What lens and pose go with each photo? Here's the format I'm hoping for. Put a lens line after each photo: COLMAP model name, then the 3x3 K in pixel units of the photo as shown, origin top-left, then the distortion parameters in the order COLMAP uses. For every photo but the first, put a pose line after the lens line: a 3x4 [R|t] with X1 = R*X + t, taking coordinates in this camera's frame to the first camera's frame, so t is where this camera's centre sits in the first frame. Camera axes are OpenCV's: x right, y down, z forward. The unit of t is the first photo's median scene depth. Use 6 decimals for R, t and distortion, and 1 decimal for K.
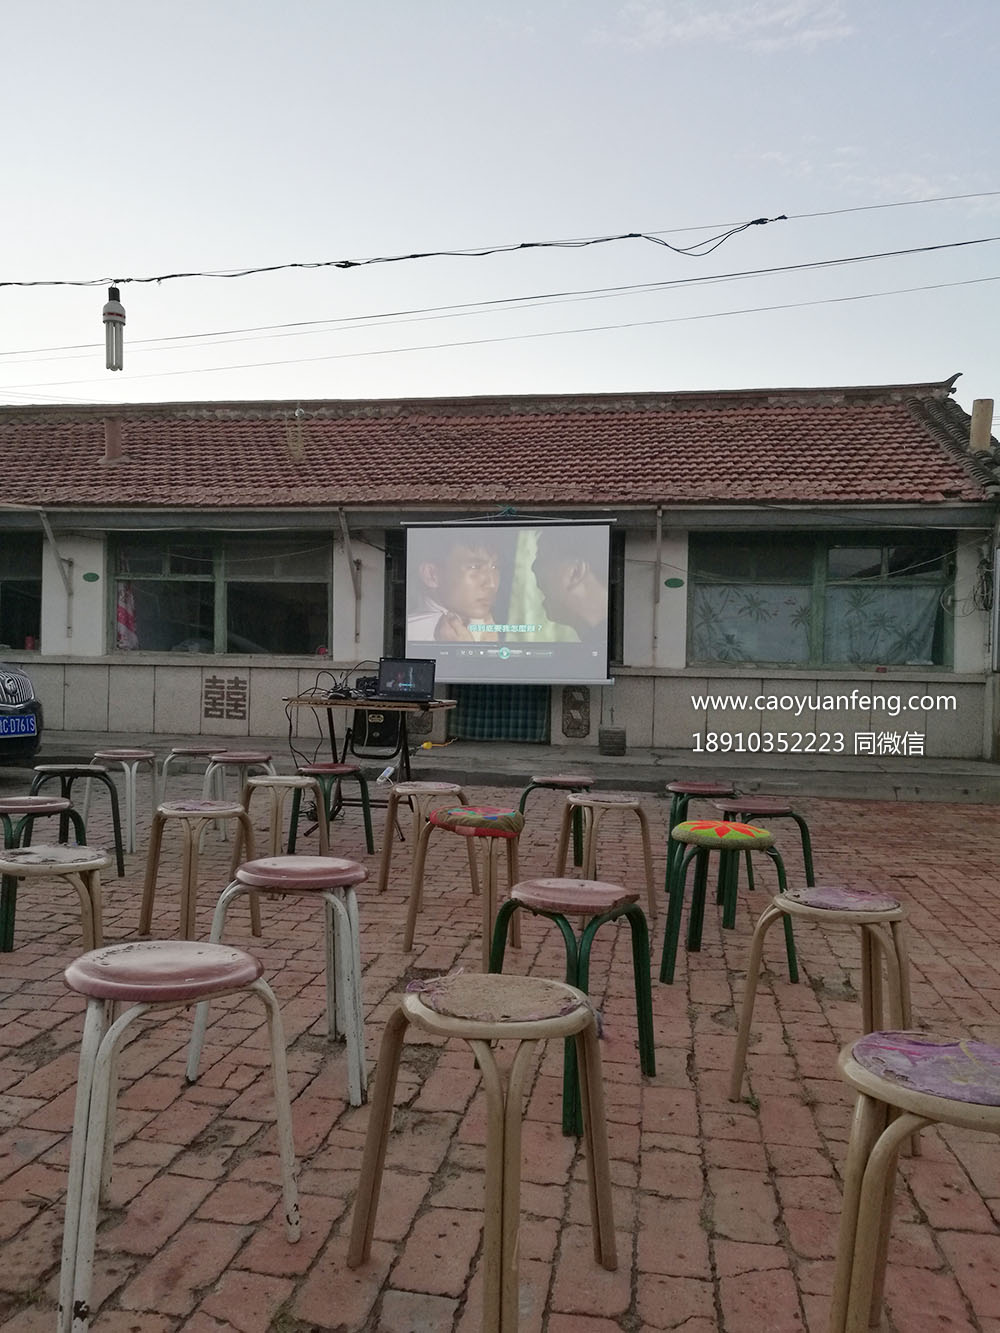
lens RADIAL K [[1037.1, 0, 470.8], [0, 1037.1, 672.5], [0, 0, 1]] dist [-0.024654, 0.051580]
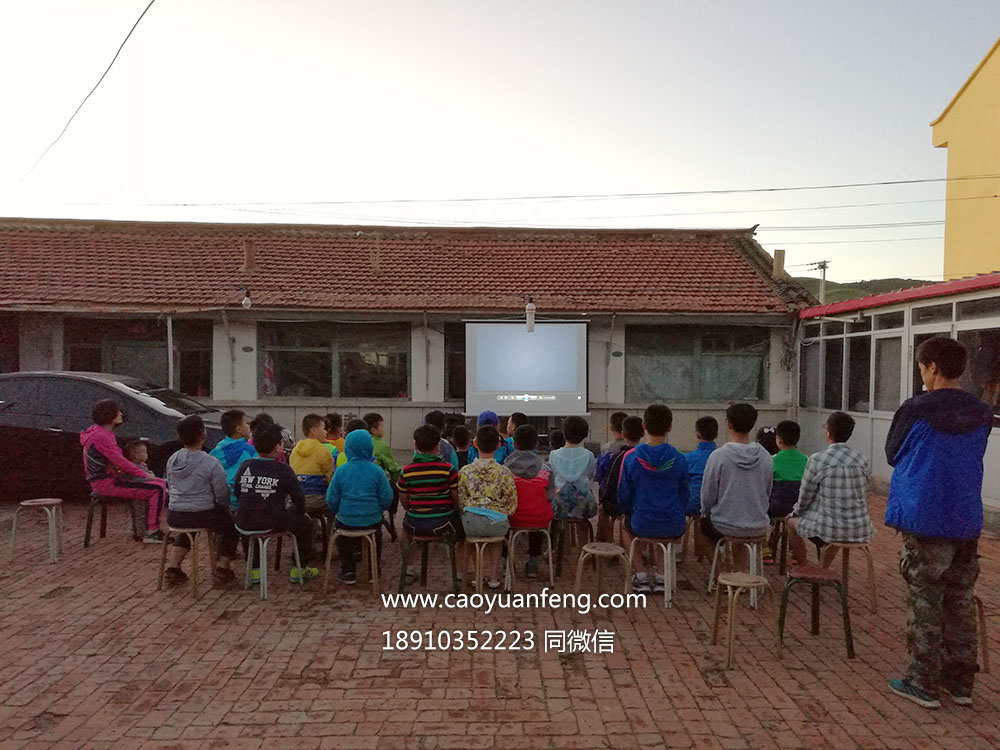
lens RADIAL K [[770.5, 0, 503.2], [0, 770.5, 374.7], [0, 0, 1]] dist [0.004585, 0.004471]
pose [[0.981042, -0.013996, 0.193288, -0.236800], [0.011780, 0.999851, 0.012610, -0.070545], [-0.193435, -0.010094, 0.981061, -0.217866]]
